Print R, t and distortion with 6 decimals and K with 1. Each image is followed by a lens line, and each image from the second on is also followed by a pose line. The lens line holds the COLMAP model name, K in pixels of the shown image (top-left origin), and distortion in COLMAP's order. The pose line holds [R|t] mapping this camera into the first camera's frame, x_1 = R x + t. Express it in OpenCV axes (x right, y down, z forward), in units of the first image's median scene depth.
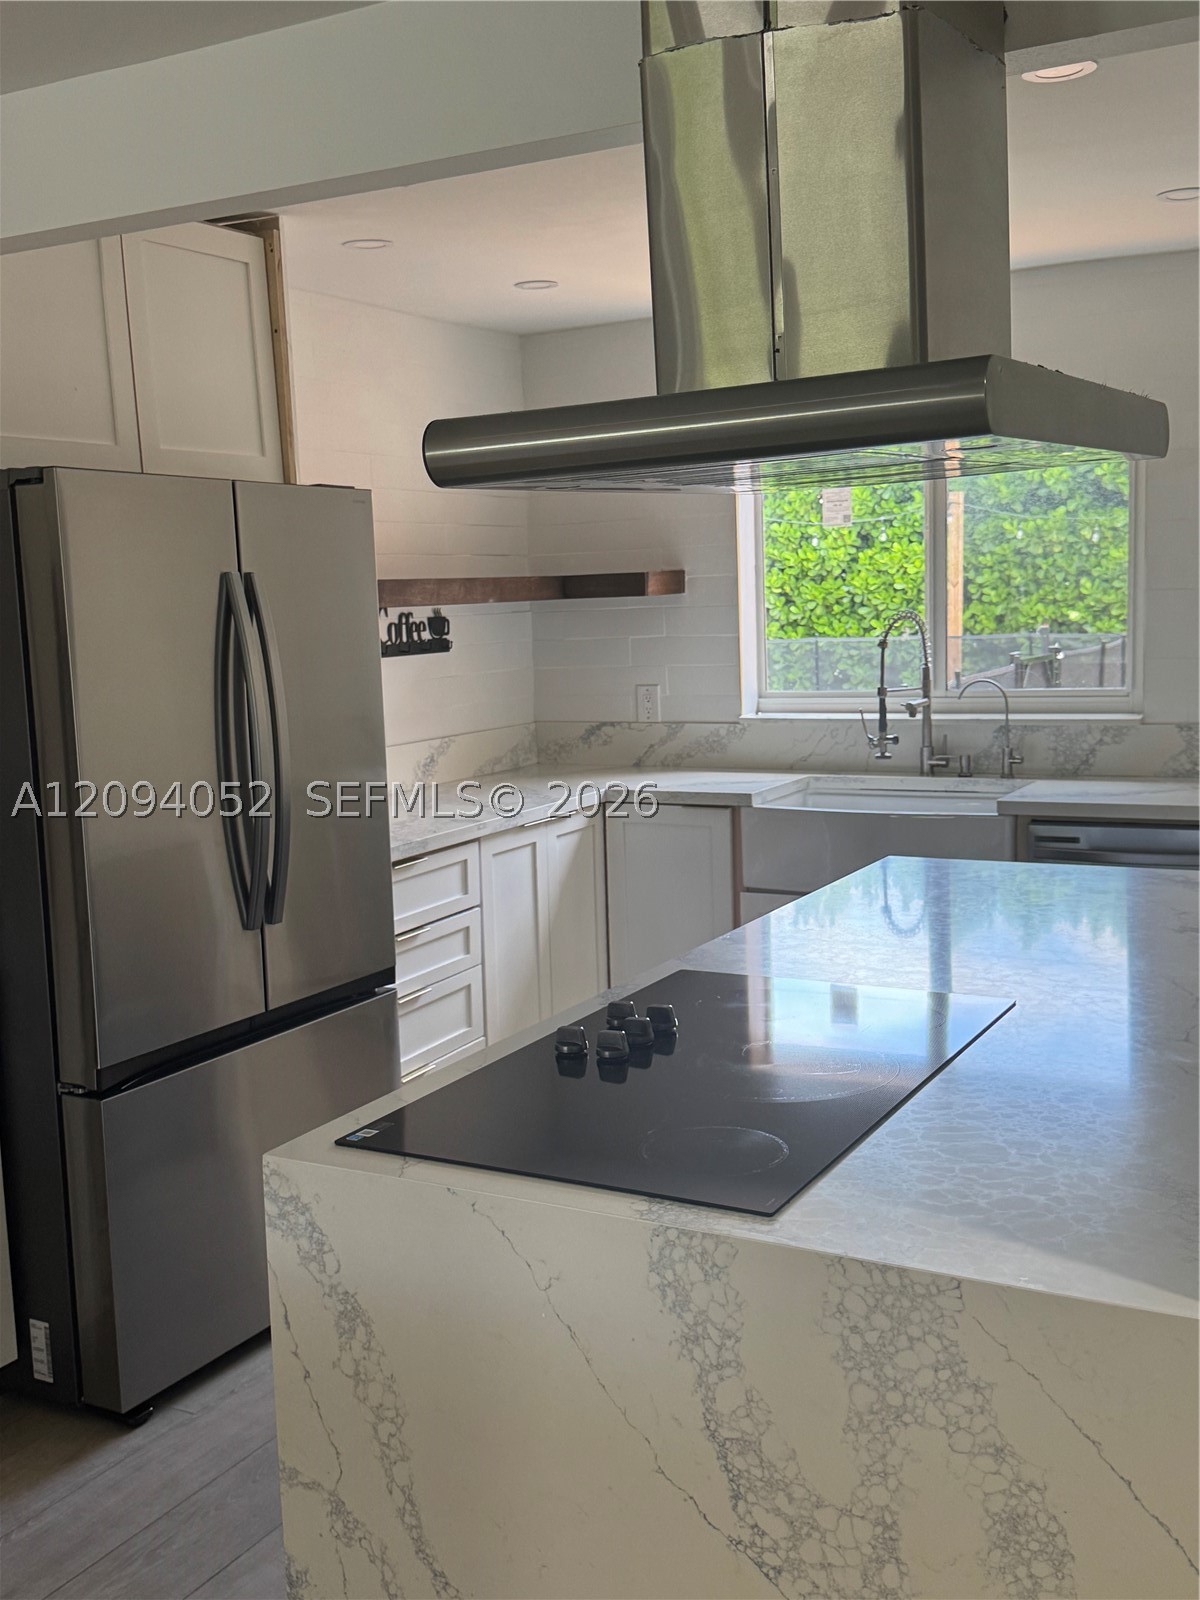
lens RADIAL K [[1688.3, 0, 600.7], [0, 1688.3, 797.9], [0, 0, 1]] dist [0.047542, 0.000000]
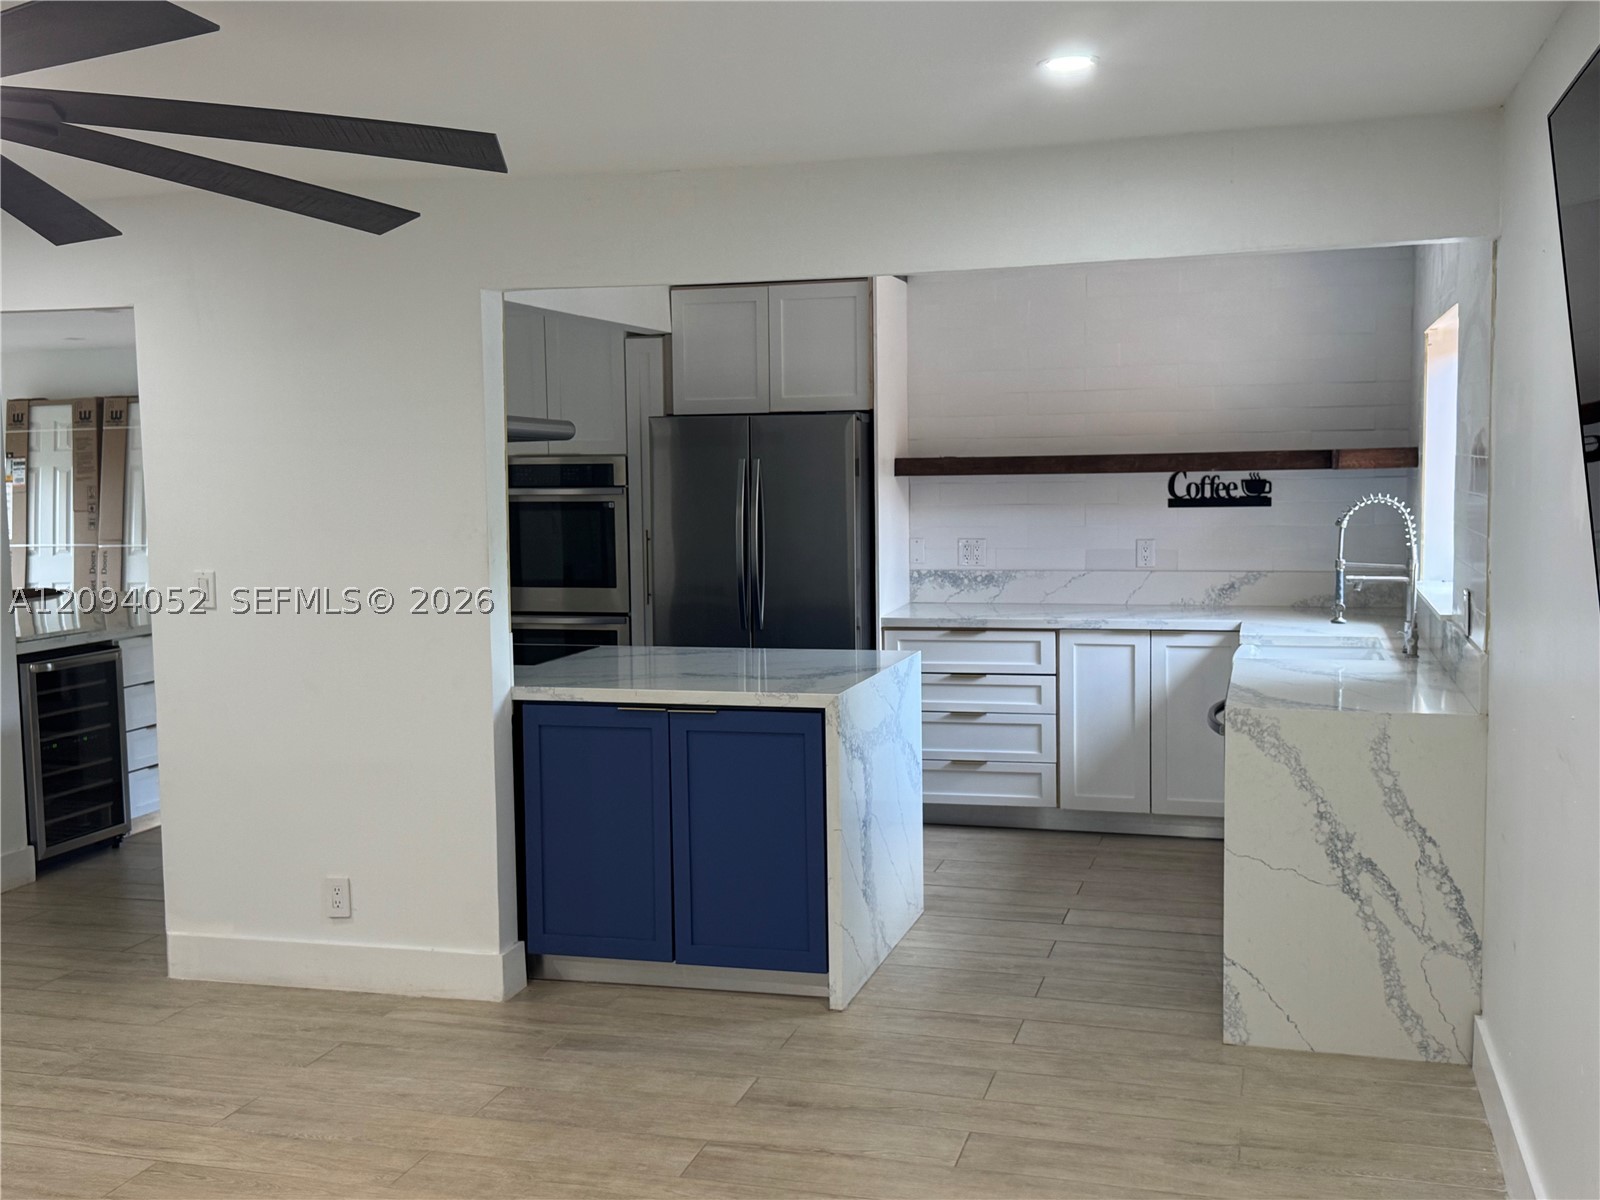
lens RADIAL K [[1688.3, 0, 829.2], [0, 1688.3, 586.2], [0, 0, 1]] dist [0.047542, 0.000000]
pose [[0.227261, 0.106091, -0.968038, 1.127968], [-0.114588, 0.990056, 0.081603, -0.096226], [0.967069, 0.092380, 0.237158, 0.383691]]
